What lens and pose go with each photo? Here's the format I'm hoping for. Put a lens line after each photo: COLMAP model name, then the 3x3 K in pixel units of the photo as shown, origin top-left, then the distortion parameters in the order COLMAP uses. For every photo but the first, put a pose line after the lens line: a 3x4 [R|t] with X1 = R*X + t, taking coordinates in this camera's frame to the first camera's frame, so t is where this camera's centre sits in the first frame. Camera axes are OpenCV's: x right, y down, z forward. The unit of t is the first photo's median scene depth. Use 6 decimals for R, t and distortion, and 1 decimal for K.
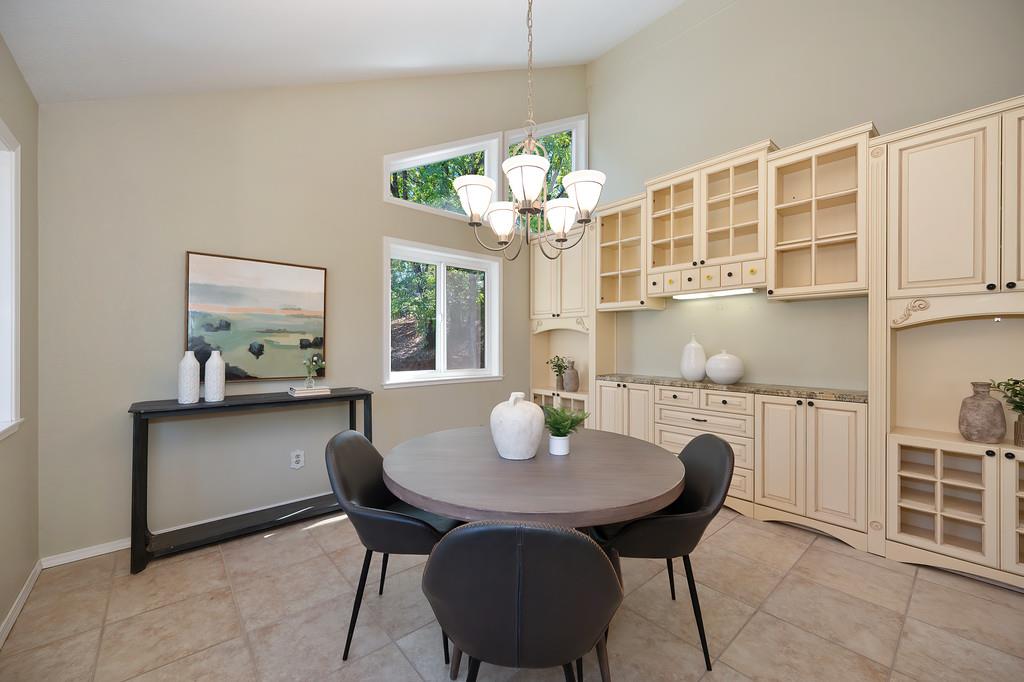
lens RADIAL K [[405.5, 0, 512.4], [0, 405.5, 341.7], [0, 0, 1]] dist [0.008164, 0.000022]
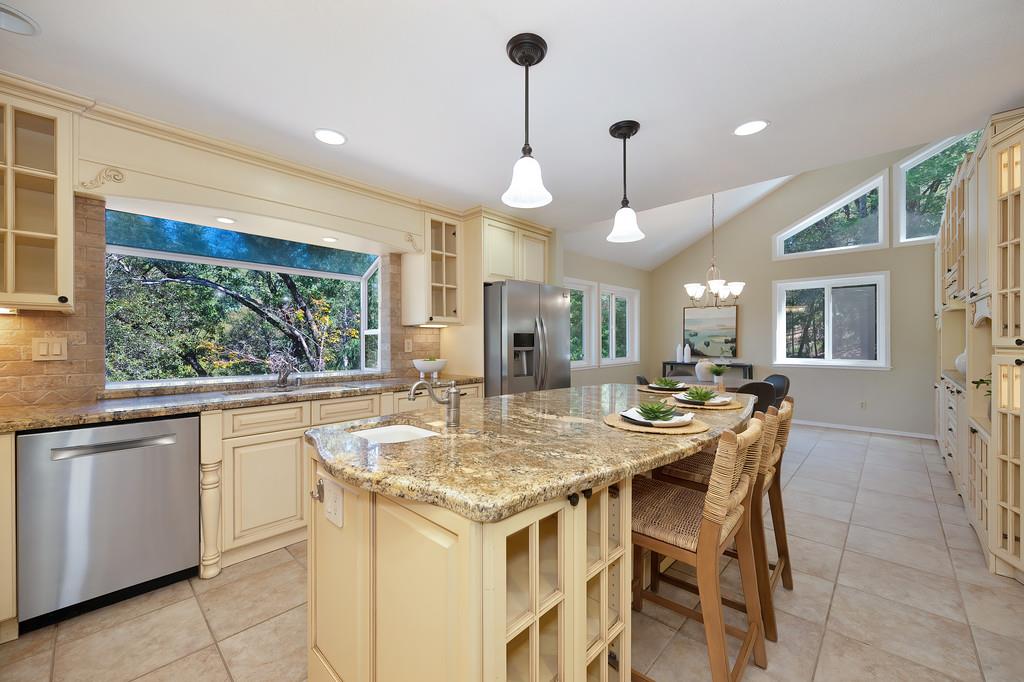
lens RADIAL K [[405.5, 0, 513.2], [0, 405.5, 342.8], [0, 0, 1]] dist [0.008164, 0.000022]
pose [[0.089059, -0.004163, -0.996018, 1.579995], [0.003071, 0.999988, -0.003905, 0.017861], [0.996022, -0.002711, 0.089071, -0.342886]]
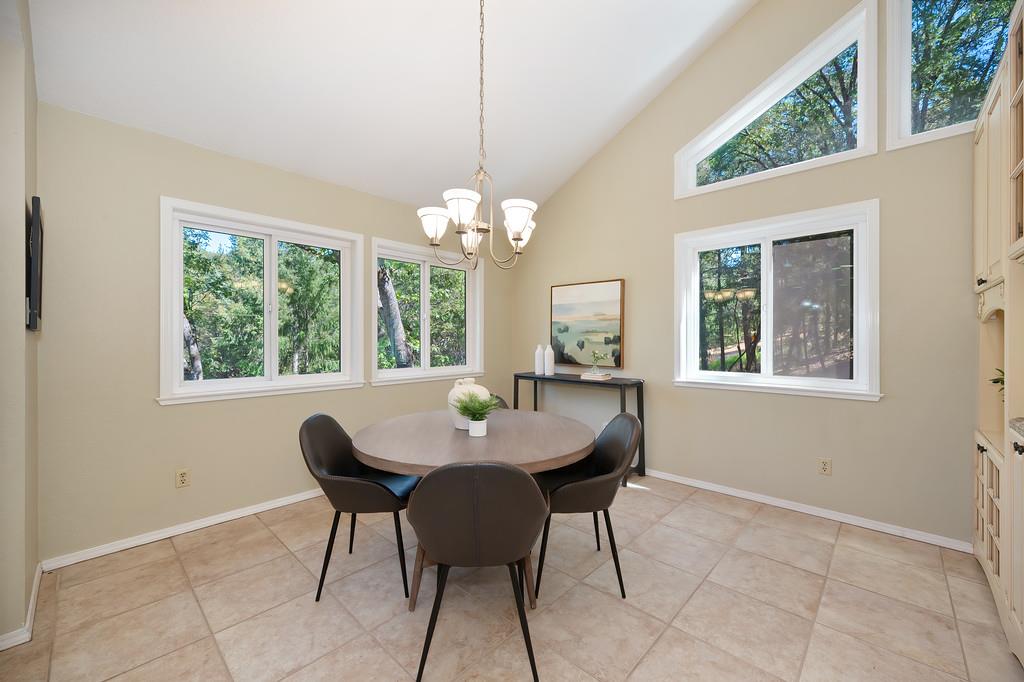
lens RADIAL K [[405.5, 0, 511.3], [0, 405.5, 338.5], [0, 0, 1]] dist [0.008164, 0.000022]
pose [[0.099982, -0.003714, -0.994982, 0.754312], [0.000839, 0.999993, -0.003648, 0.002306], [0.994989, -0.000470, 0.099985, 0.570623]]
